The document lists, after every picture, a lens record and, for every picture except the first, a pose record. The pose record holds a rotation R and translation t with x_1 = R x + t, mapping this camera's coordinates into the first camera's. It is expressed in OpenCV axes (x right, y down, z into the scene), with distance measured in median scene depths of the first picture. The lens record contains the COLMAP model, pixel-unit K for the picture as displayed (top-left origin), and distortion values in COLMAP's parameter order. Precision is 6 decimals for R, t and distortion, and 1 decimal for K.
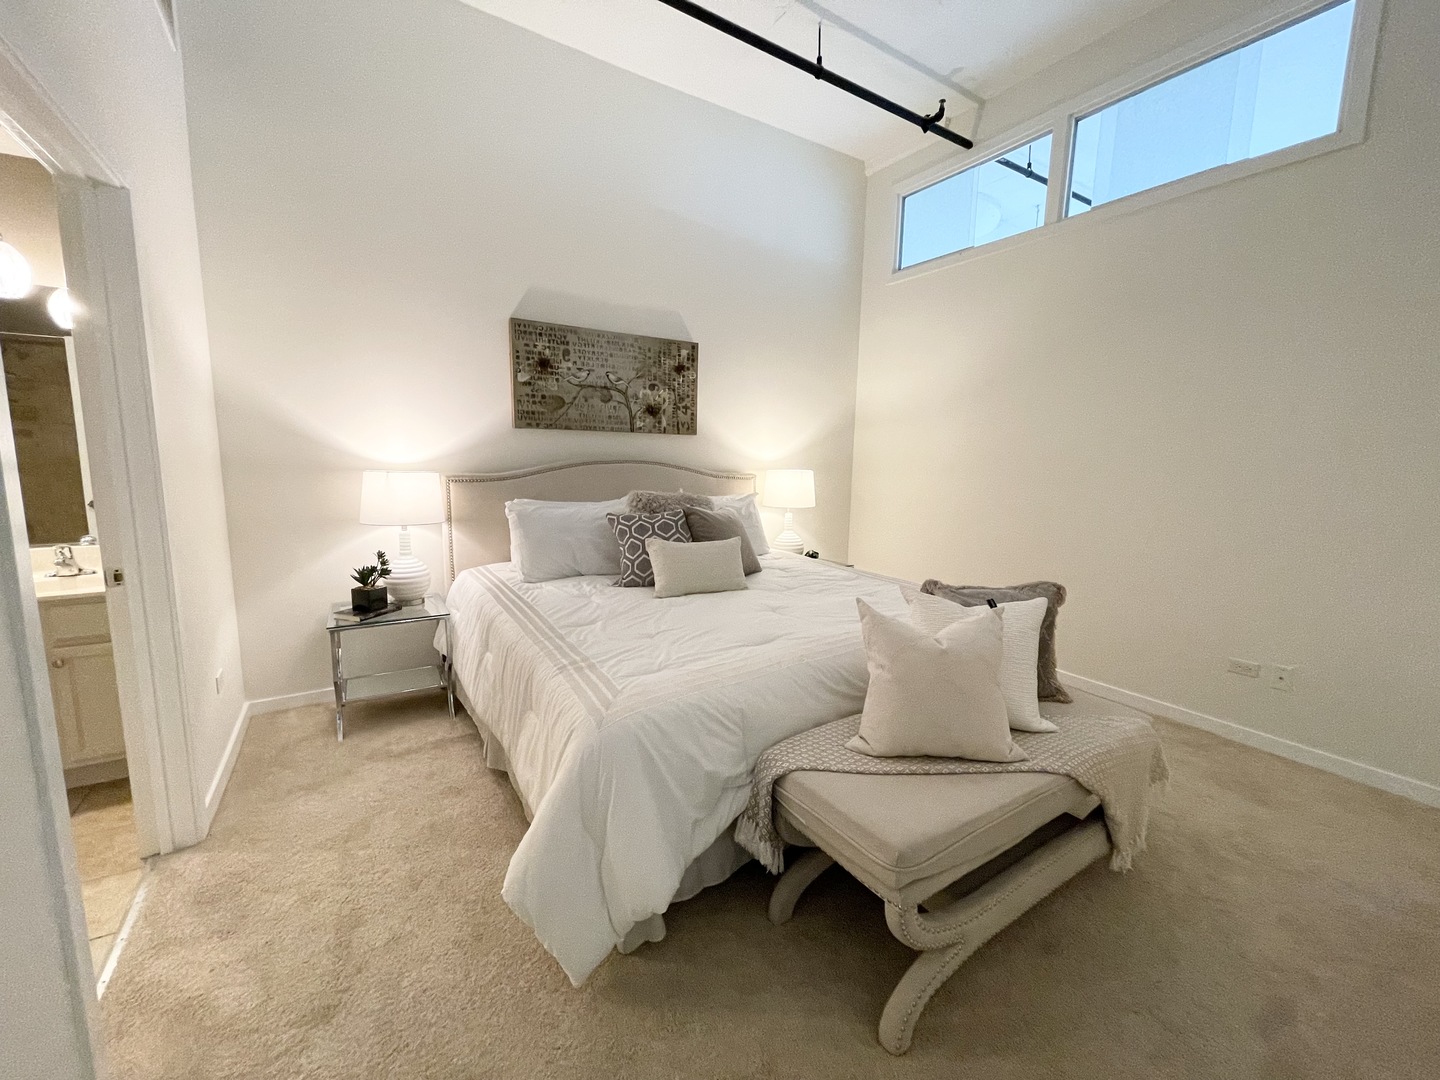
lens RADIAL K [[573.4, 0, 717.5], [0, 573.4, 502.2], [0, 0, 1]] dist [0.000329, 0.000025]
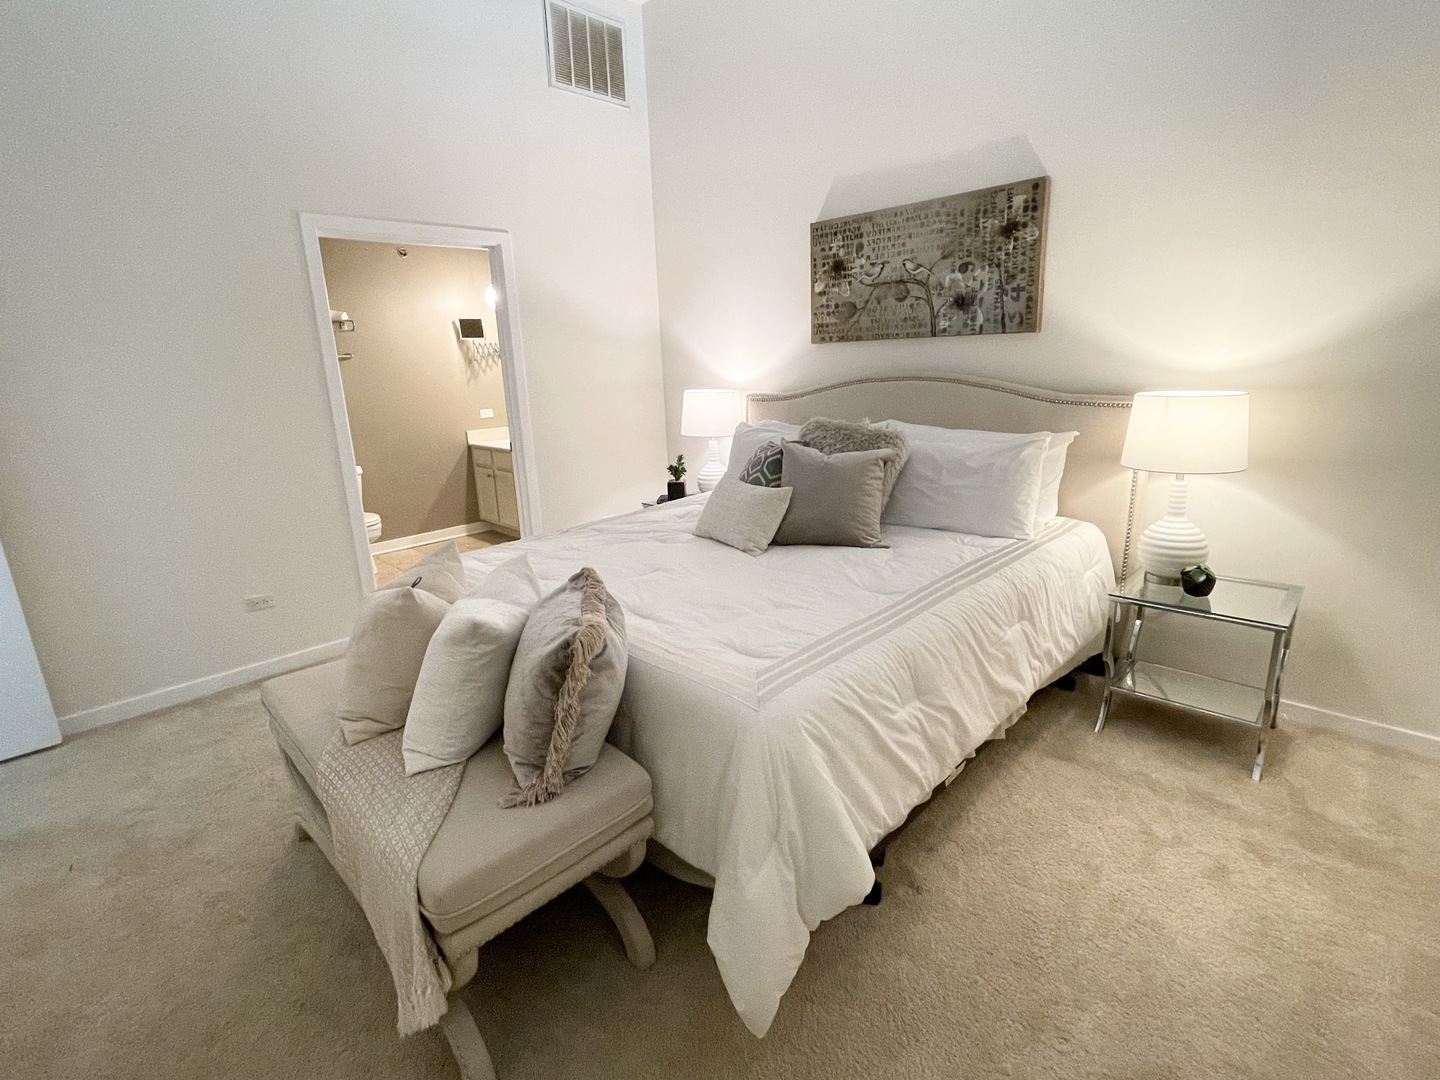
lens RADIAL K [[717.3, 0, 720.0], [0, 717.3, 540.0], [0, 0, 1]] dist [-0.000776, -0.000096]
pose [[0.233000, 0.186024, -0.954519, 0.749977], [-0.068124, 0.982245, 0.174798, -0.007469], [0.970088, 0.024298, 0.241535, 0.534197]]
